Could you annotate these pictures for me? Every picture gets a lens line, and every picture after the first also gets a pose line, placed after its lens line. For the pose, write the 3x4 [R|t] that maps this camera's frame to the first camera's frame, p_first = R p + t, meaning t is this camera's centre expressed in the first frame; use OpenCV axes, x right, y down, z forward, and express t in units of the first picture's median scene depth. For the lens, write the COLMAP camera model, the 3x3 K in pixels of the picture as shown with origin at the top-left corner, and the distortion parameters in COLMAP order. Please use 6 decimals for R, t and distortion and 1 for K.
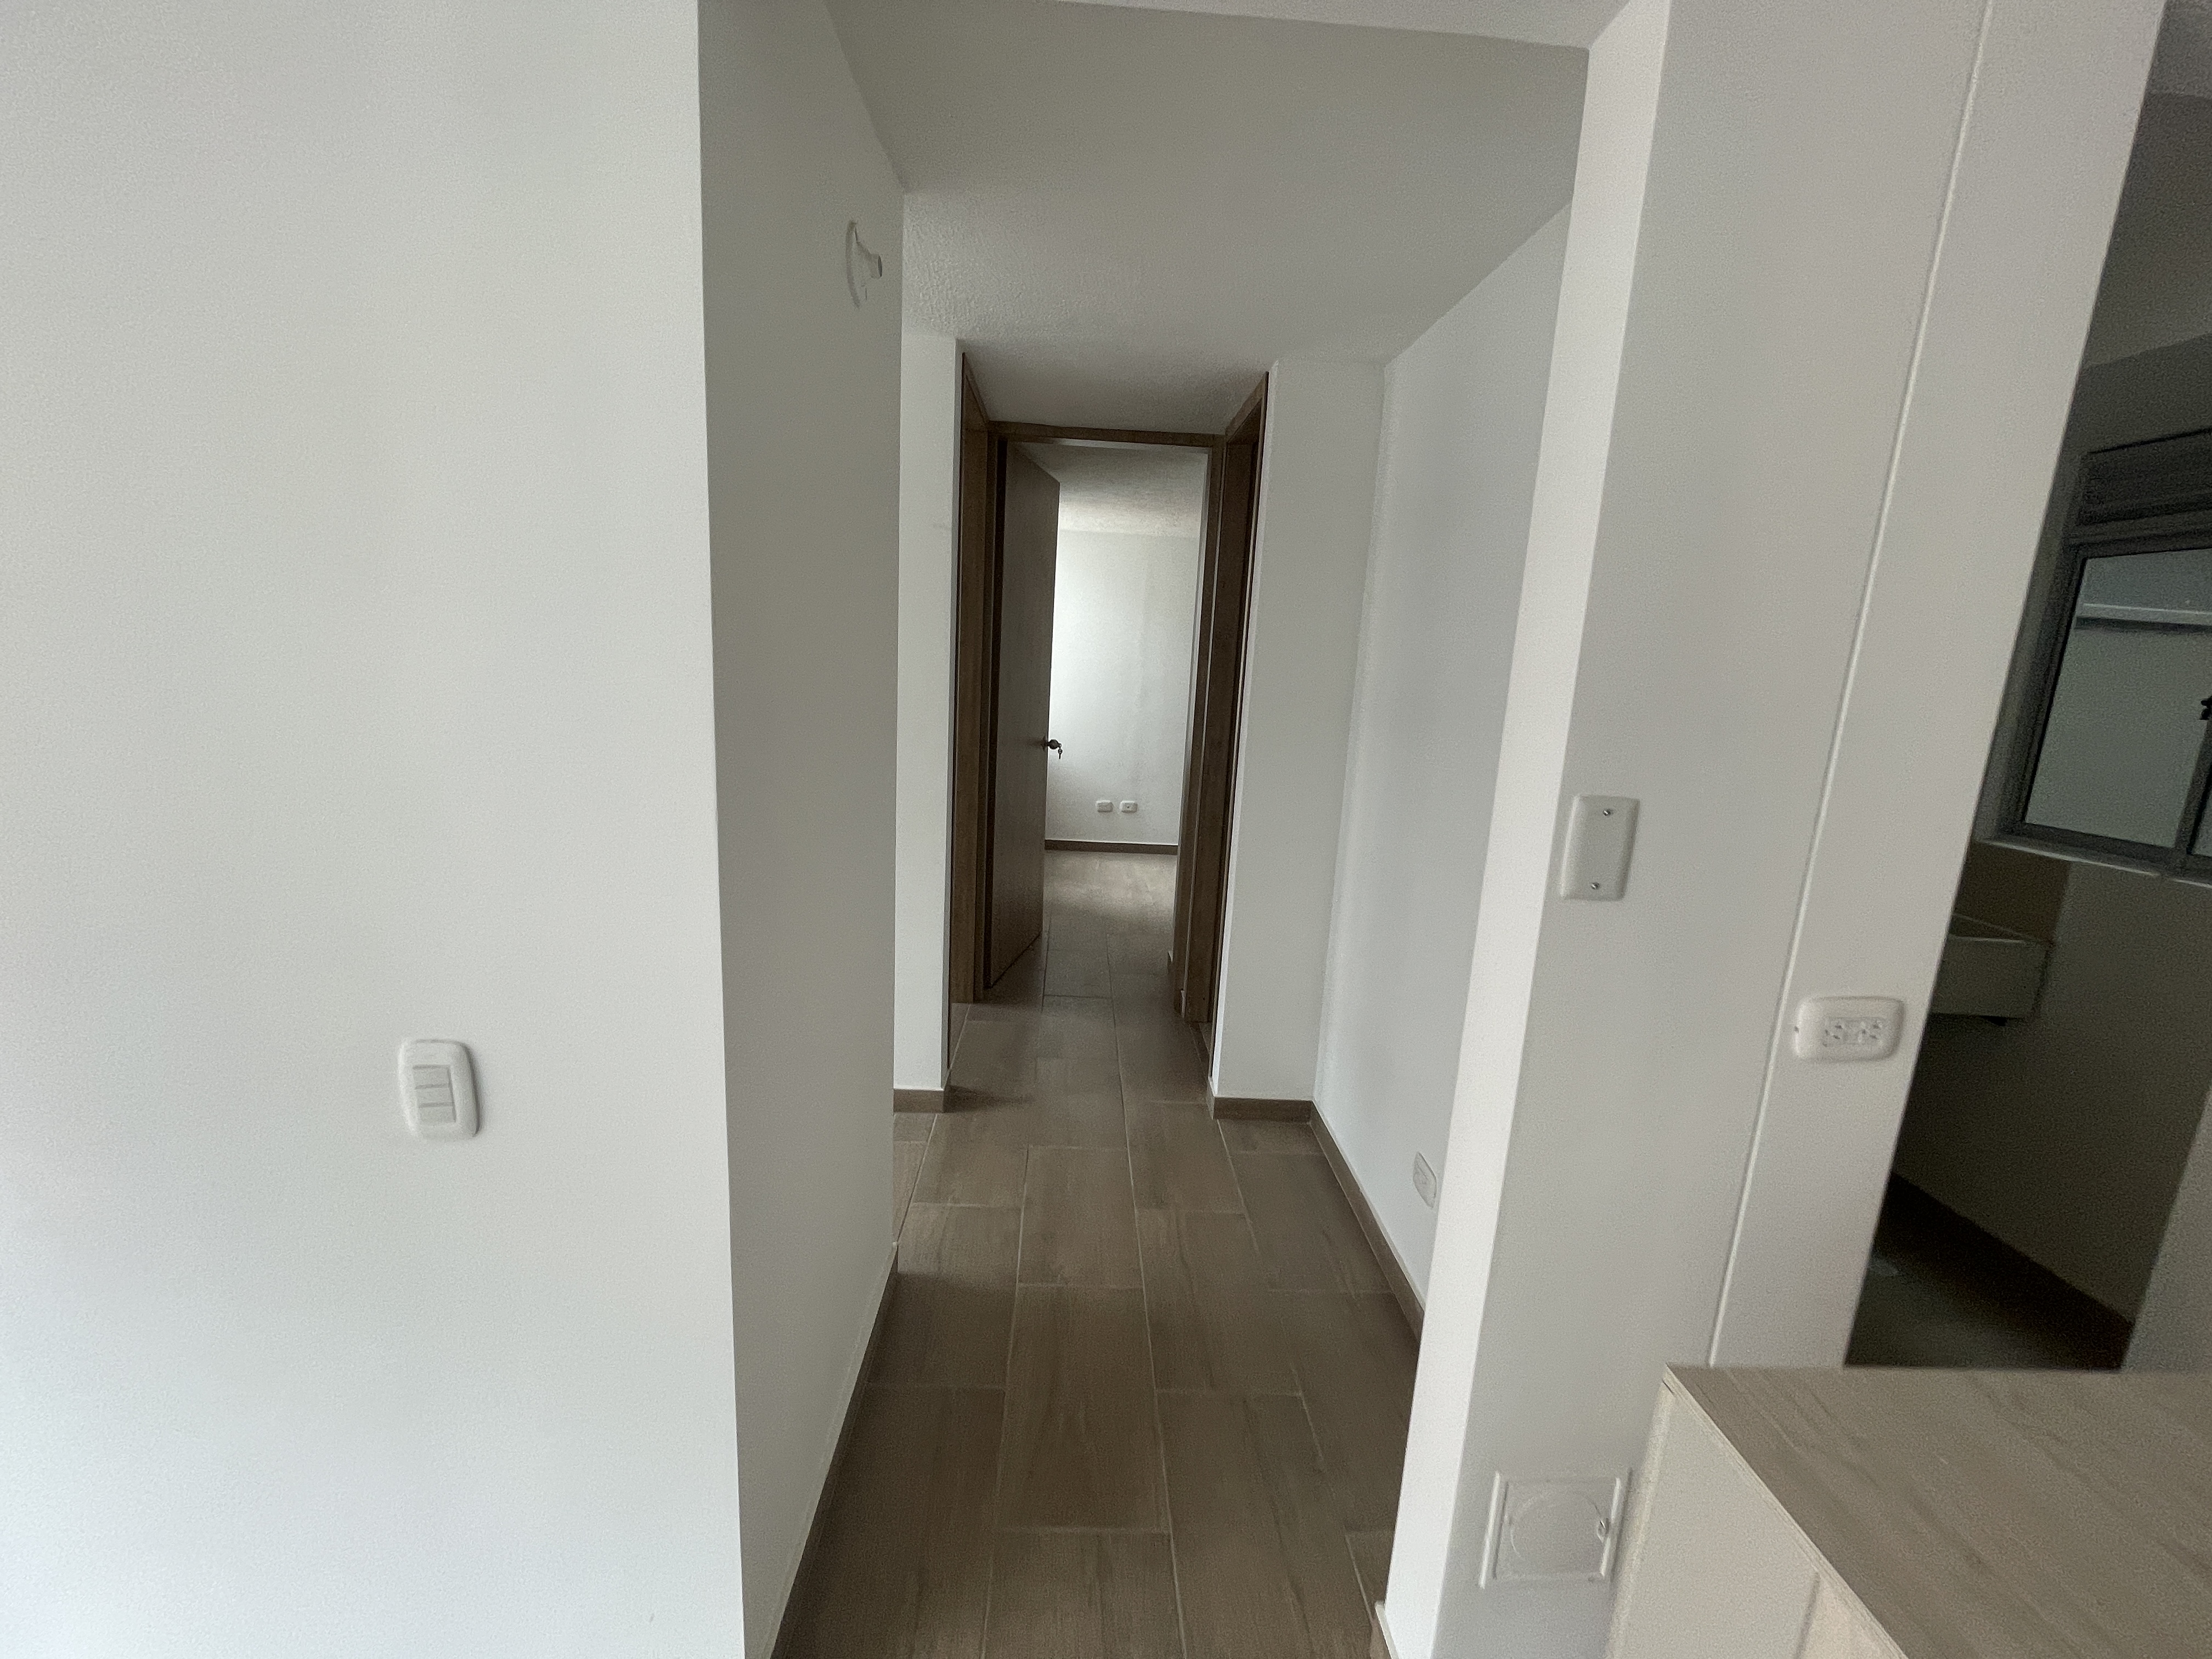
lens RADIAL K [[889.9, 0, 1108.8], [0, 889.9, 827.3], [0, 0, 1]] dist [-0.002875, -0.000770]
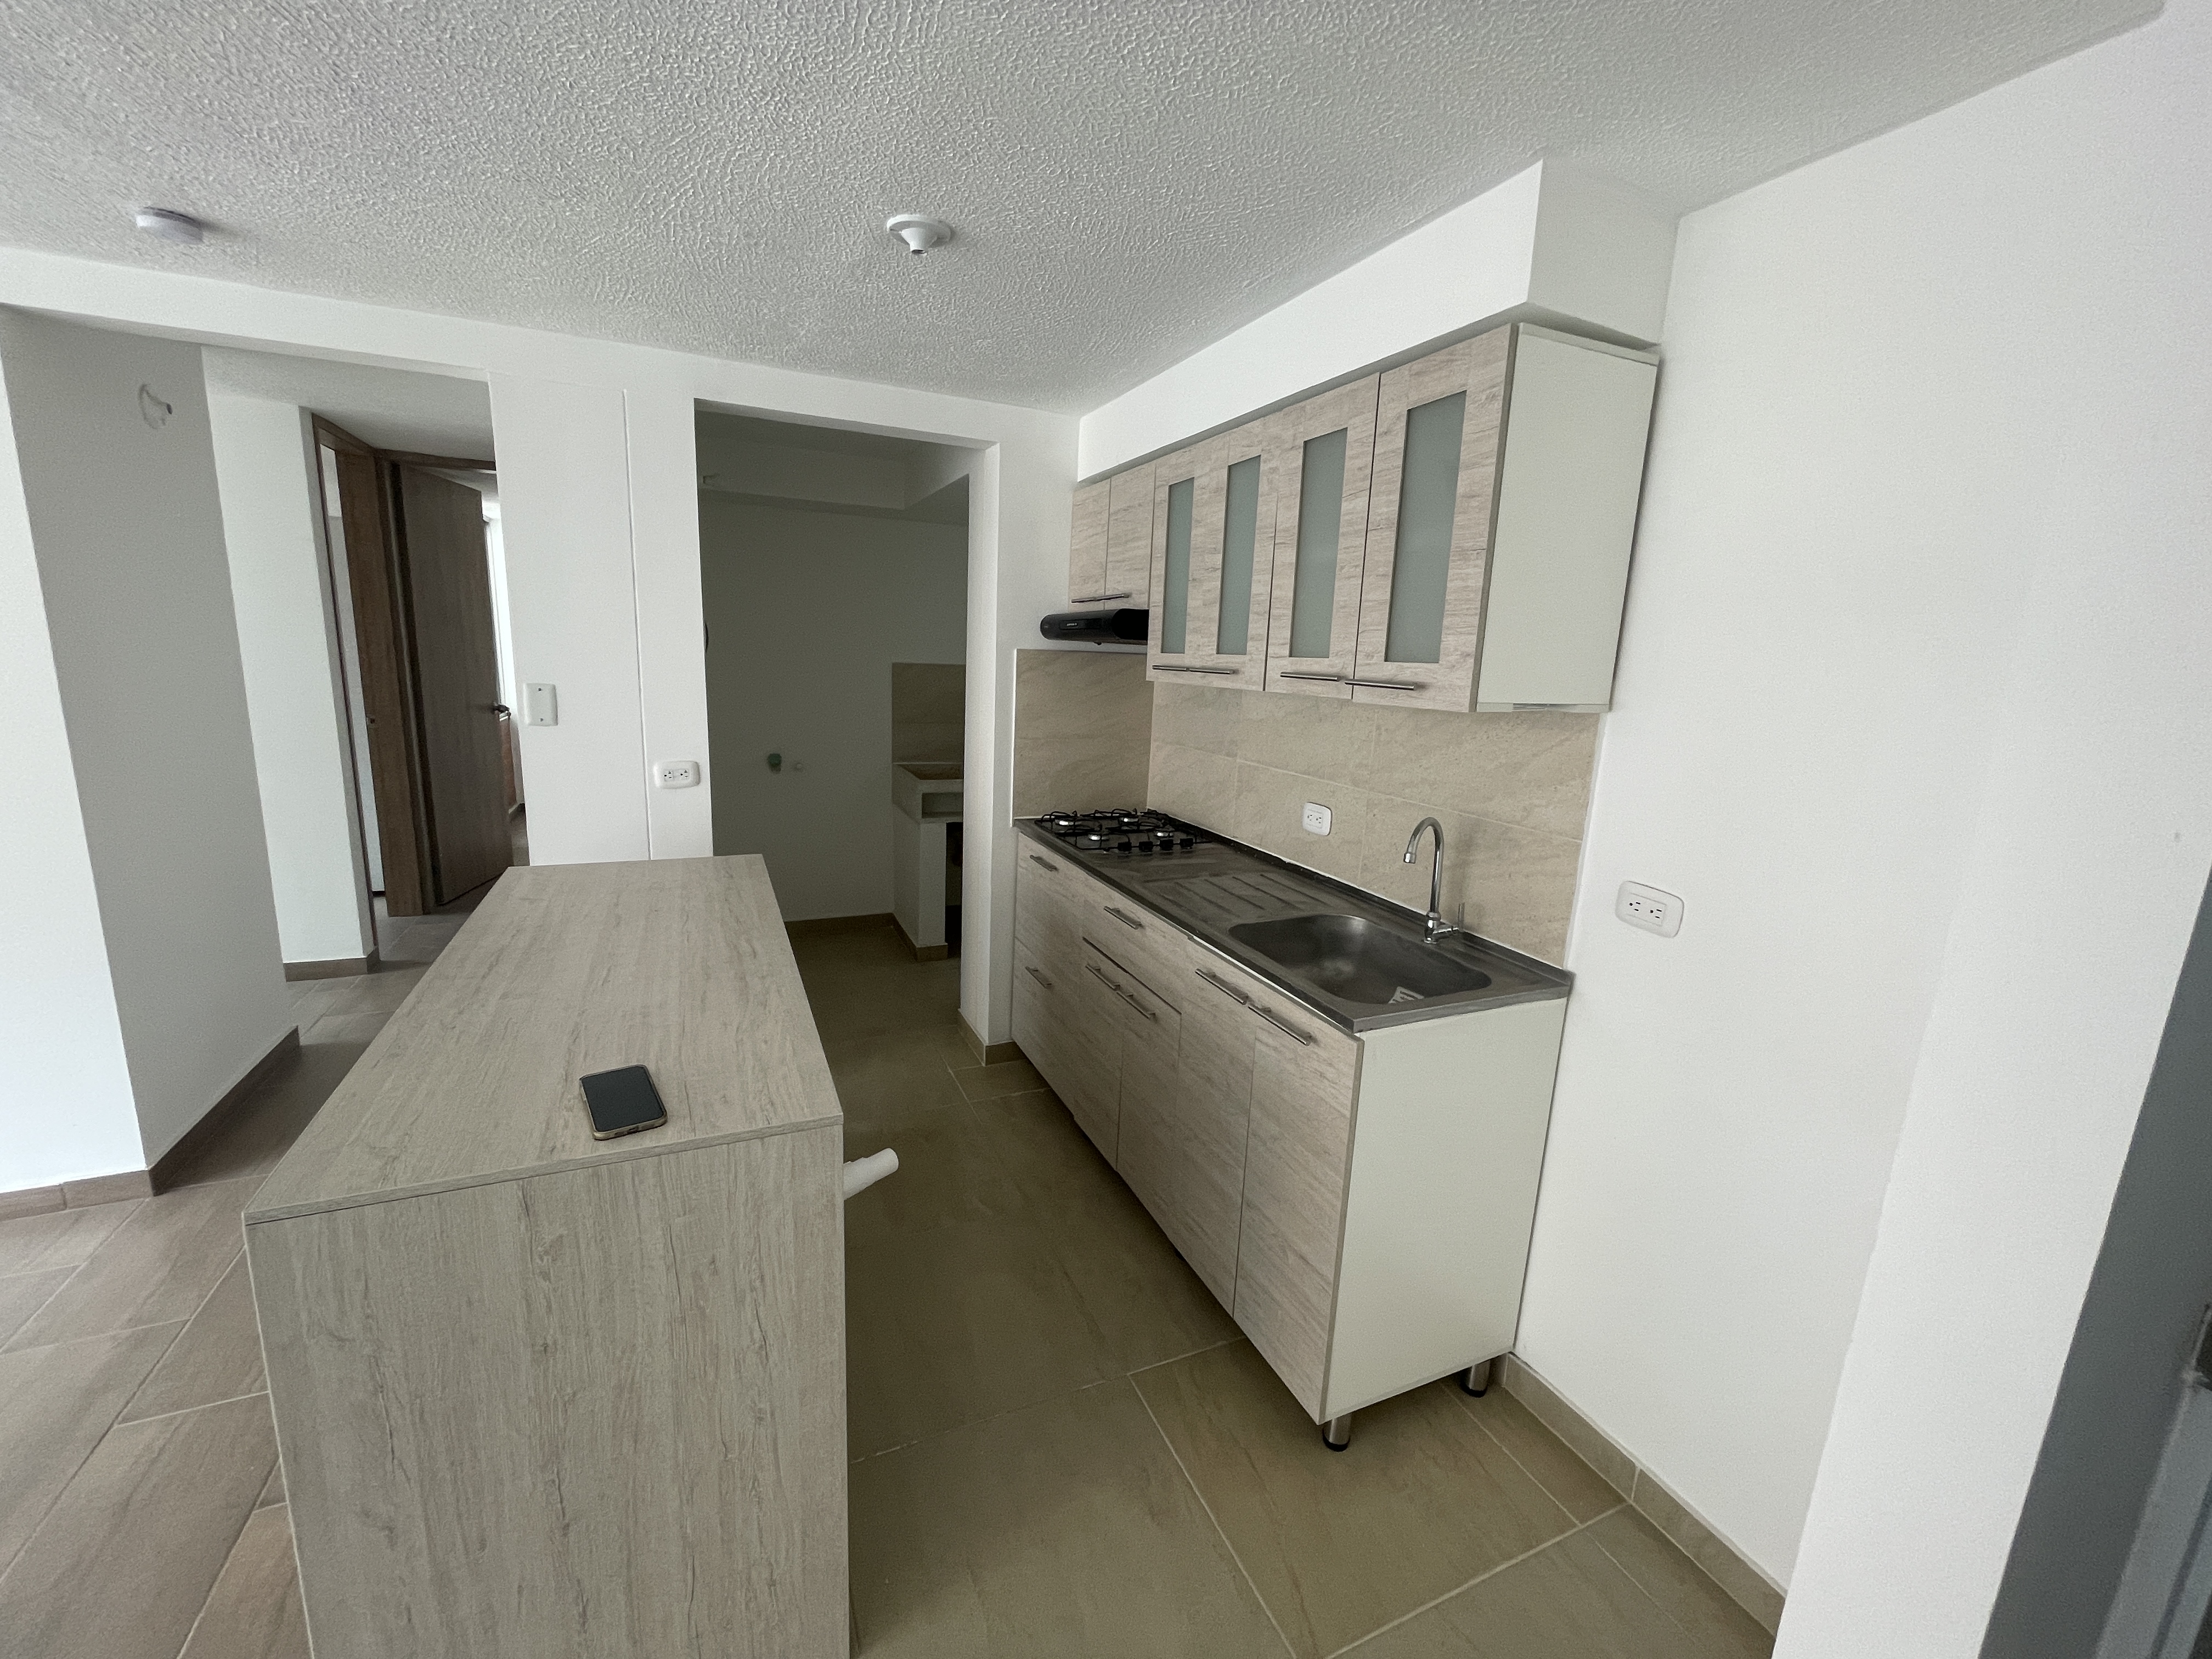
lens RADIAL K [[889.9, 0, 1117.9], [0, 889.9, 827.9], [0, 0, 1]] dist [-0.002875, -0.000770]
pose [[0.922560, -0.086649, 0.375999, 0.488299], [0.079182, 0.996235, 0.035299, 0.185431], [-0.377642, -0.002794, 0.925948, -0.875407]]
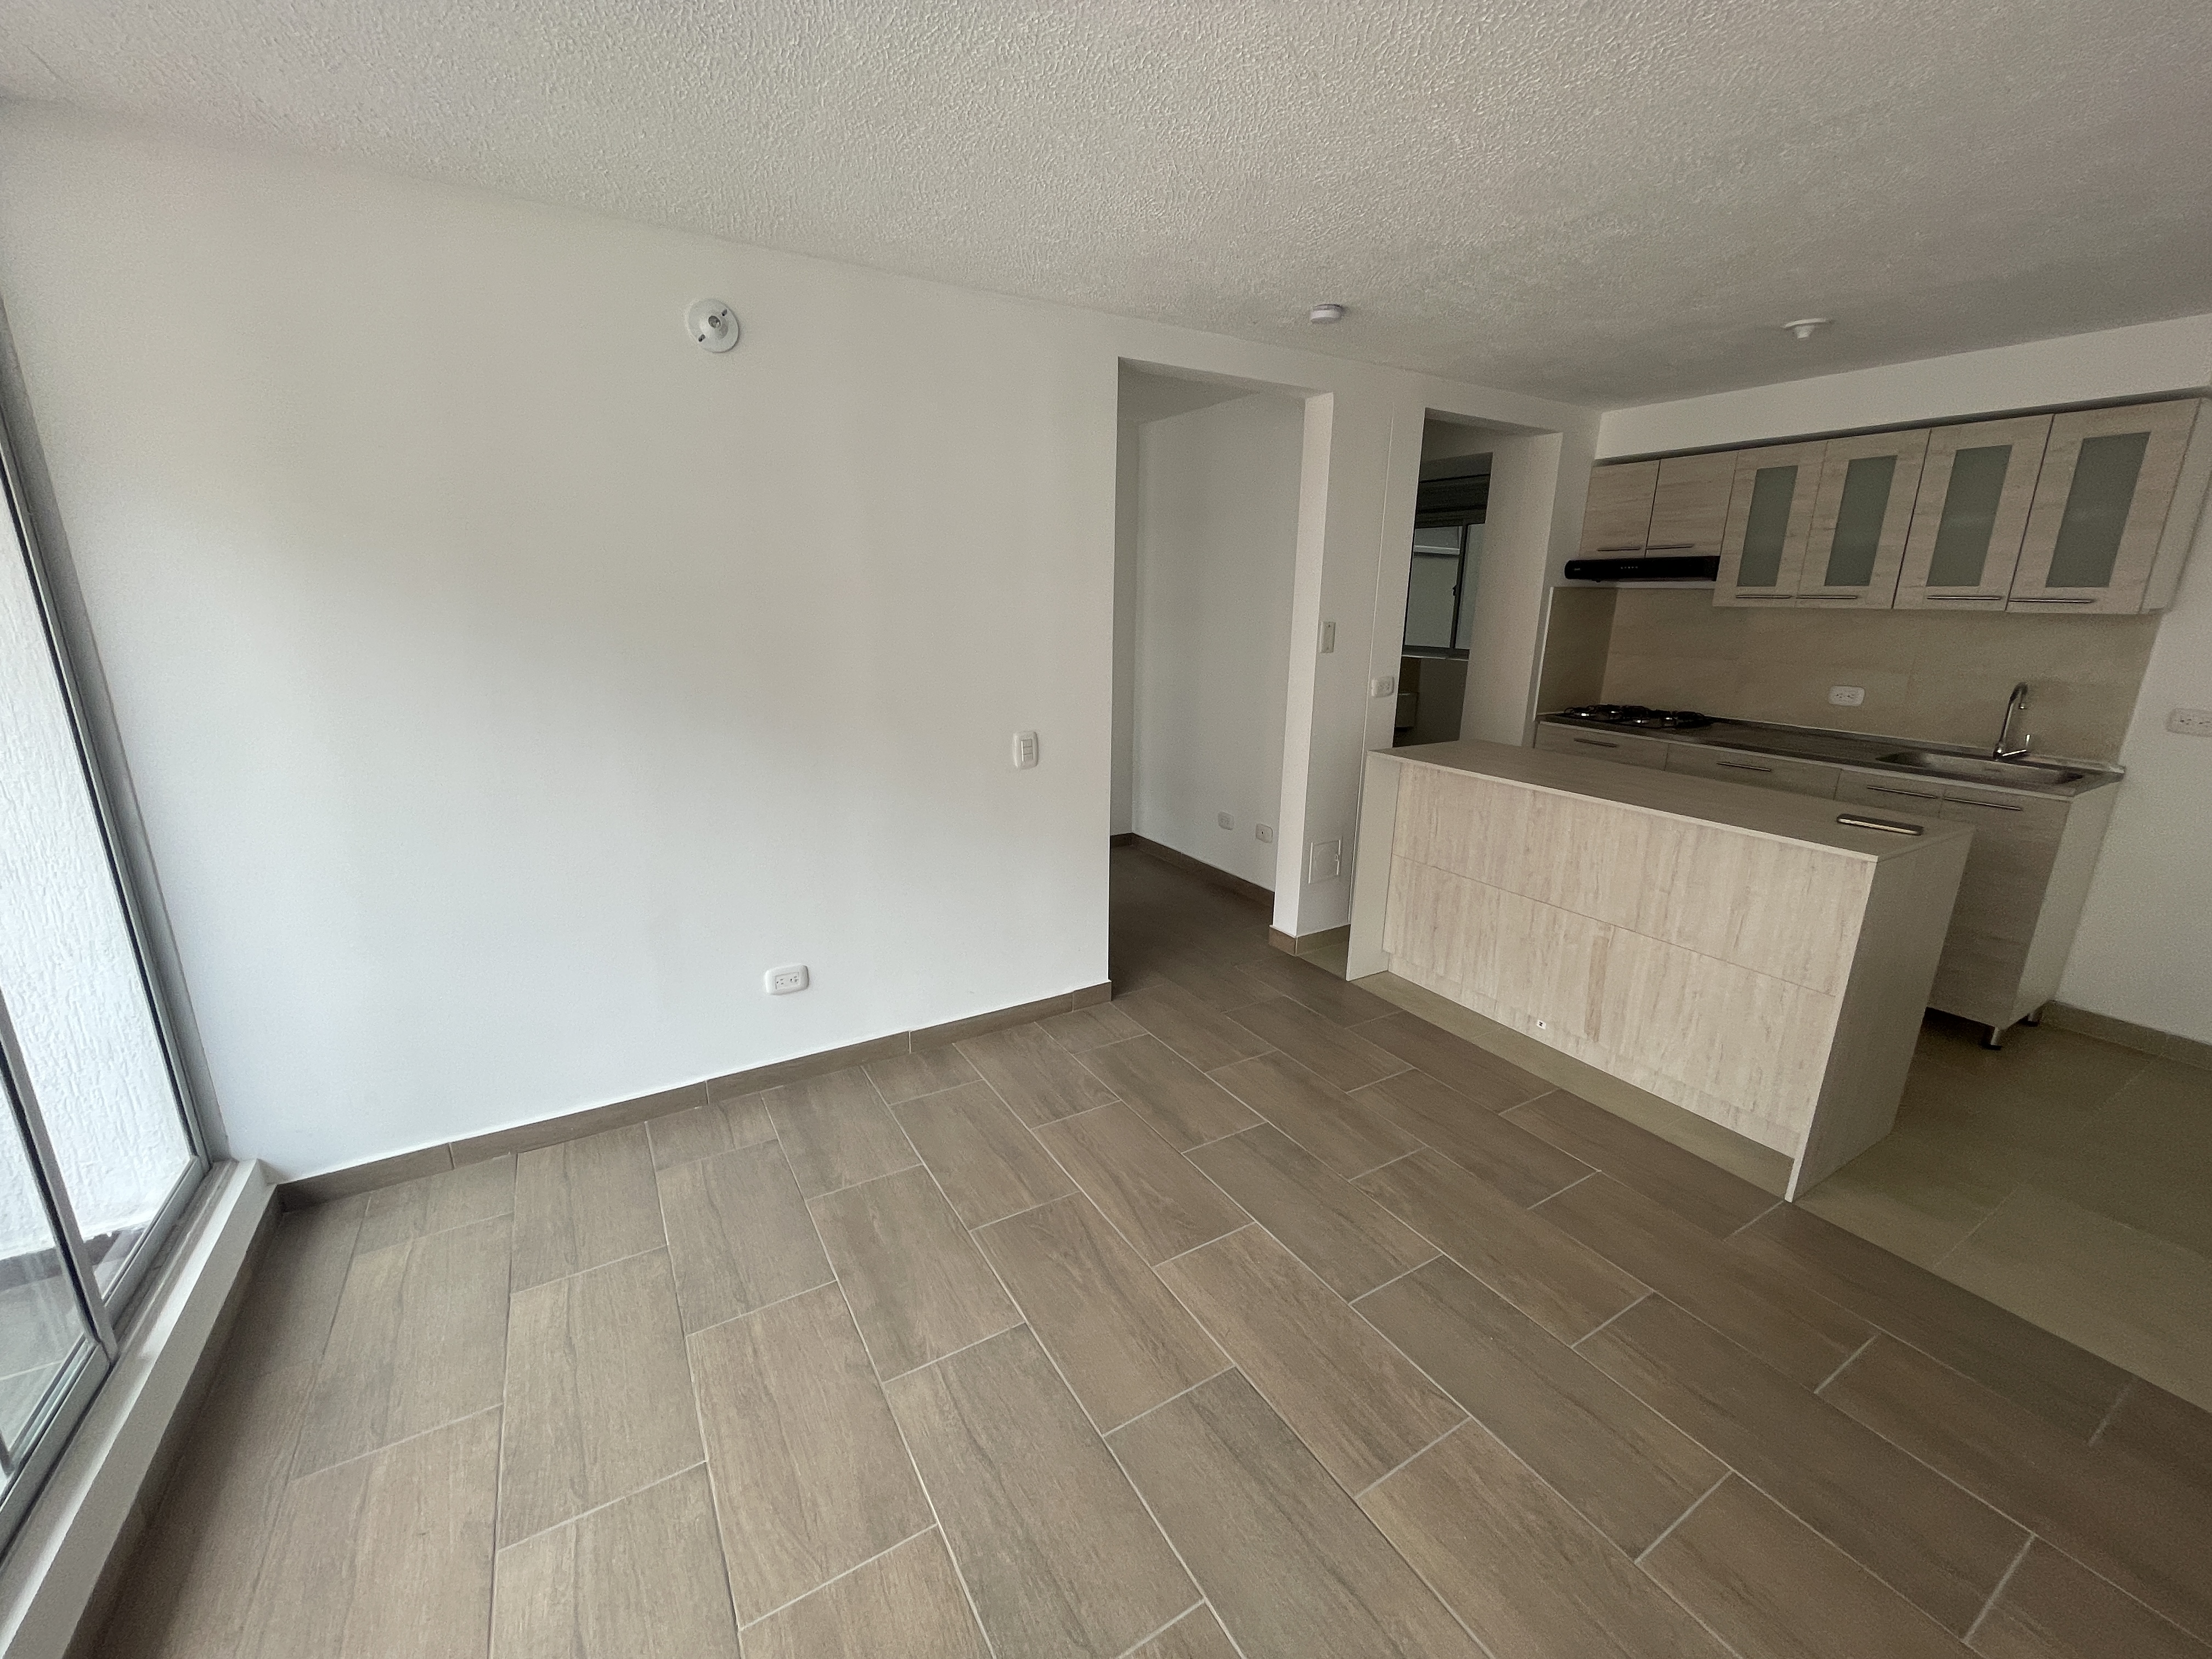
lens RADIAL K [[889.9, 0, 1107.4], [0, 889.9, 826.3], [0, 0, 1]] dist [-0.002875, -0.000770]
pose [[0.871029, -0.162751, 0.463487, -0.868377], [0.125474, 0.985935, 0.110402, 0.117710], [-0.474936, -0.038008, 0.879199, -0.754671]]
